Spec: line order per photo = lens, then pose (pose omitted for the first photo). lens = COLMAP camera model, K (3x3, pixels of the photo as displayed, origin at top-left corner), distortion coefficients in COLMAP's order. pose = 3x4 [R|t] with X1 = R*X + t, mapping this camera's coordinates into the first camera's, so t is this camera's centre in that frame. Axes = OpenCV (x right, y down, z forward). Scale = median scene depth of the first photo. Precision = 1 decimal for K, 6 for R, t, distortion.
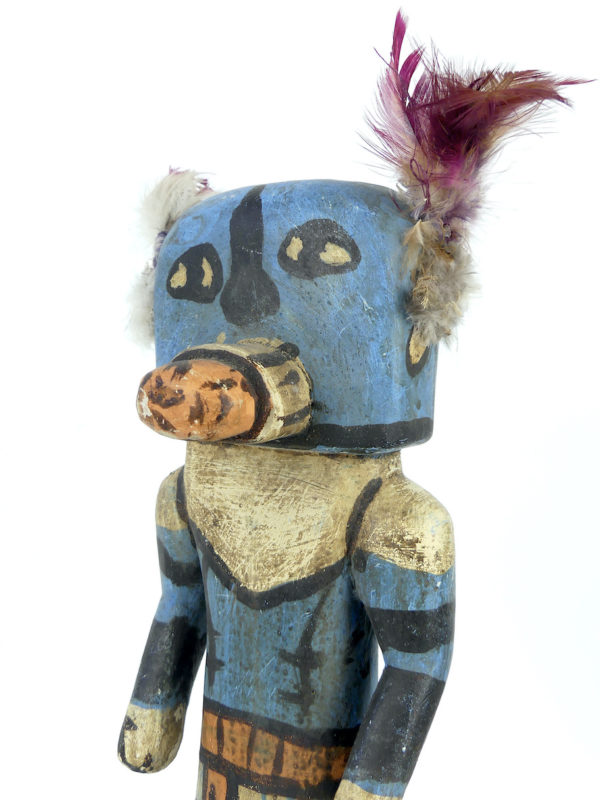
lens RADIAL K [[932.9, 0, 299.2], [0, 932.9, 455.2], [0, 0, 1]] dist [-0.016721, 0.014092]
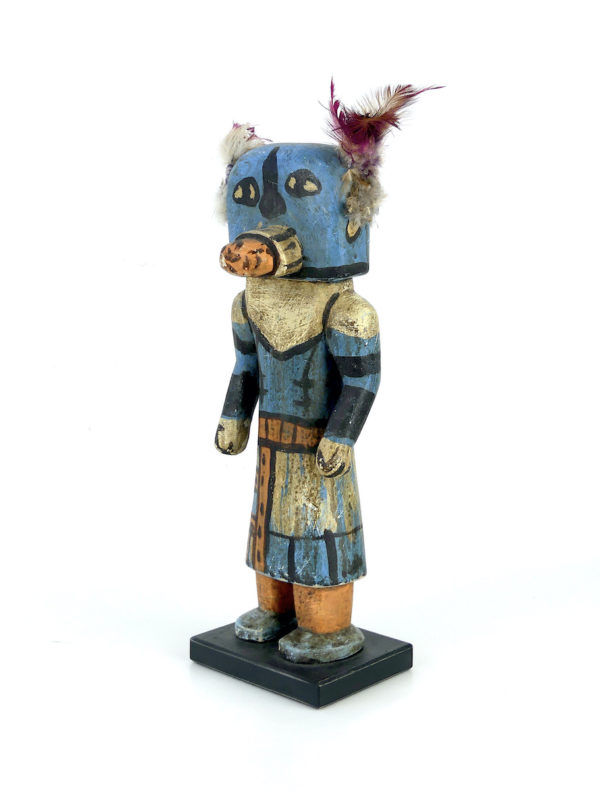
lens RADIAL K [[1406.6, 0, 300.0], [0, 1406.6, 400.0], [0, 0, 1]] dist [0.039865, 0.014907]
pose [[0.993093, -0.014190, -0.116467, 0.346682], [0.024169, 0.996111, 0.084723, -0.004241], [0.114812, -0.086953, 0.989574, -2.006078]]
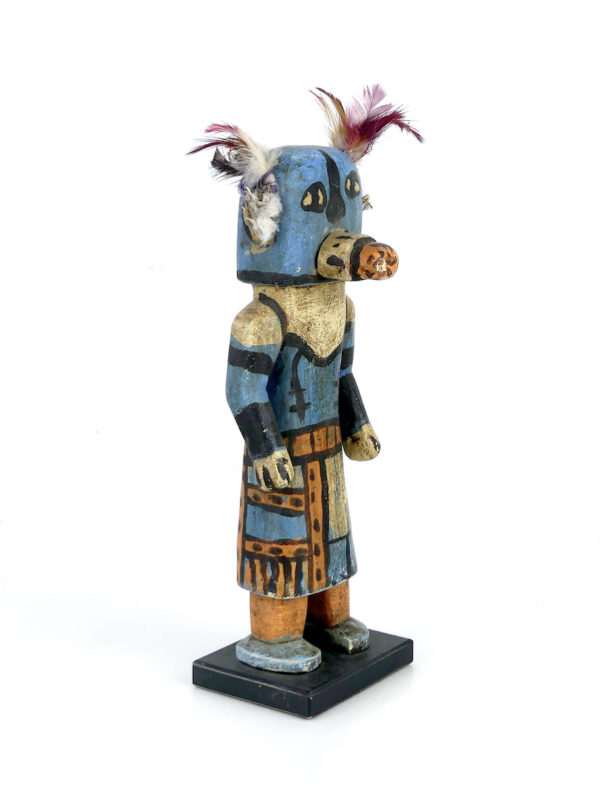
lens RADIAL K [[1406.6, 0, 300.0], [0, 1406.6, 400.0], [0, 0, 1]] dist [0.039865, 0.014907]
pose [[-0.009439, -0.224759, 0.974369, -2.995957], [0.097316, 0.969580, 0.224597, -0.443314], [-0.995209, 0.096942, 0.012721, 1.041906]]
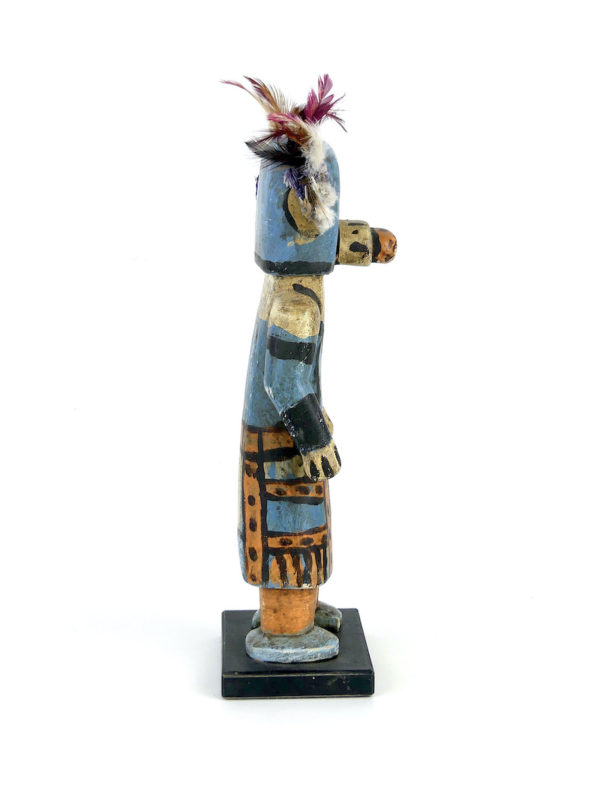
lens RADIAL K [[1406.6, 0, 300.0], [0, 1406.6, 400.0], [0, 0, 1]] dist [0.039865, 0.014907]
pose [[-0.636632, -0.186066, 0.748384, -2.319580], [0.048568, 0.958856, 0.279709, -0.589743], [-0.769637, 0.214419, -0.601402, 2.913052]]
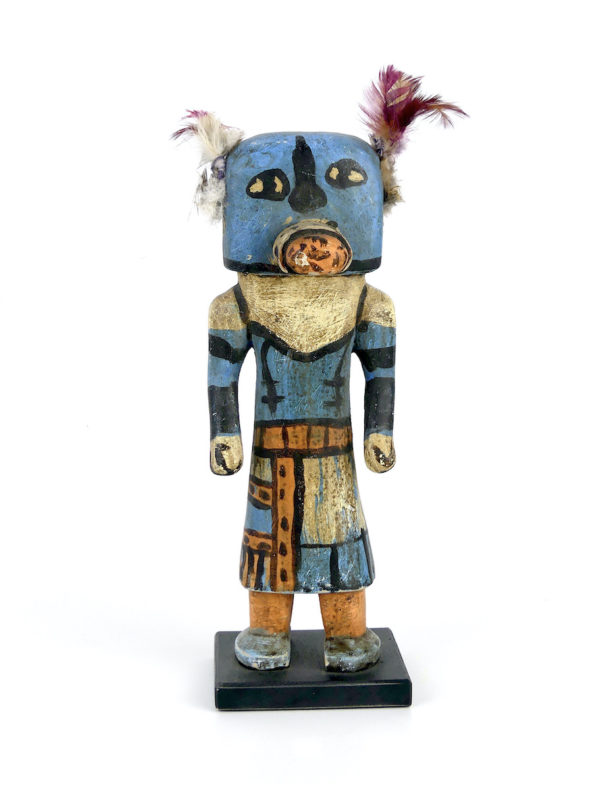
lens RADIAL K [[1485.4, 0, 300.0], [0, 1485.4, 400.0], [0, 0, 1]] dist [0.045476, 0.102181]
pose [[0.761807, -0.159706, 0.627809, -1.984212], [0.093231, 0.986074, 0.137714, -0.176104], [-0.641060, -0.046380, 0.766088, -1.308170]]
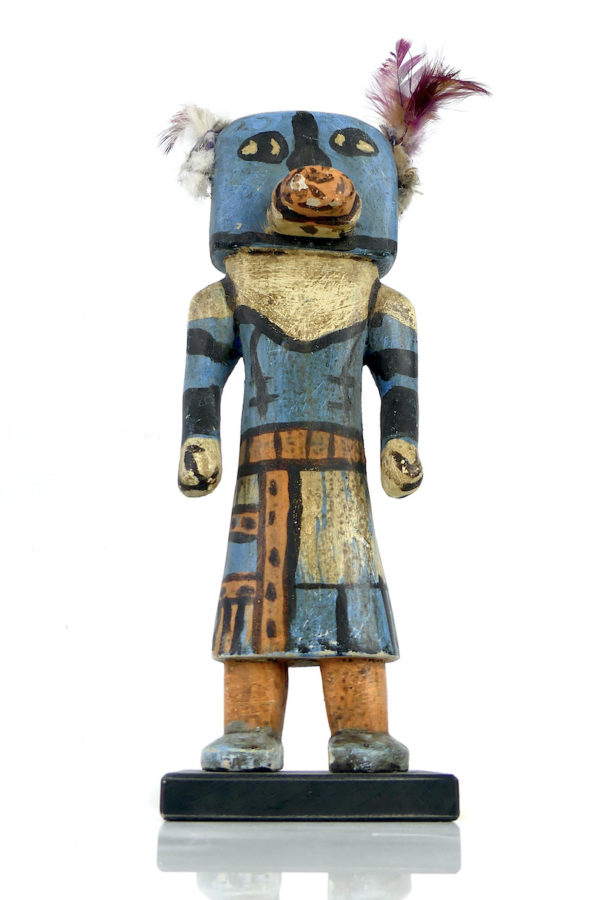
lens RADIAL K [[1098.6, 0, 330.5], [0, 1098.6, 406.5], [0, 0, 1]] dist [-0.009343, 0.033941]
pose [[0.766958, 0.157670, 0.622025, -1.121677], [0.089347, 0.933663, -0.346828, 0.876756], [-0.635447, 0.321579, 0.701993, -0.236324]]
